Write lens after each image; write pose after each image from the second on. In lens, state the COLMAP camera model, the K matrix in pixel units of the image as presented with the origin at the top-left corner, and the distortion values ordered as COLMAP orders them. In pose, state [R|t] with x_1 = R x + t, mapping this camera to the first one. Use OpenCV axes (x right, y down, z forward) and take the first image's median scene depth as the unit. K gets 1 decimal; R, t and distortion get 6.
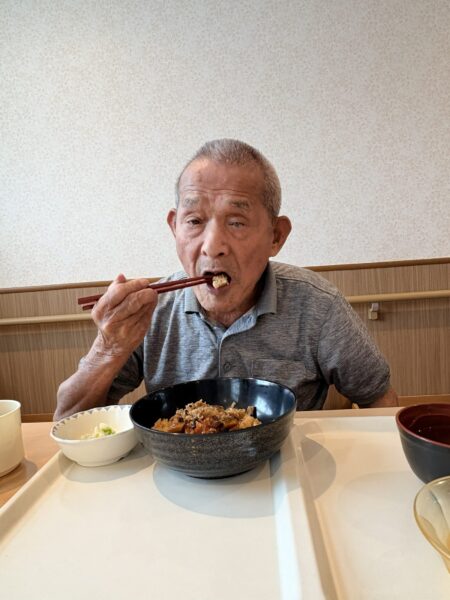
lens RADIAL K [[347.6, 0, 225.2], [0, 347.6, 248.4], [0, 0, 1]] dist [0.000344, -0.000065]
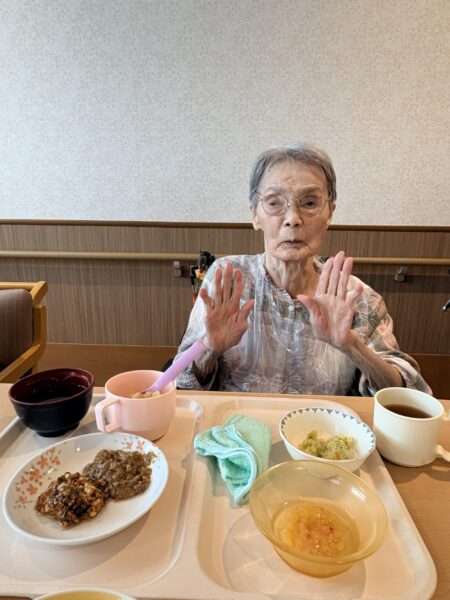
lens RADIAL K [[347.6, 0, 225.2], [0, 347.6, 248.4], [0, 0, 1]] dist [0.000344, -0.000065]
pose [[0.996268, 0.082725, 0.024632, 0.540035], [-0.085401, 0.986139, 0.142257, -0.040420], [-0.012522, -0.143829, 0.989523, -0.030275]]
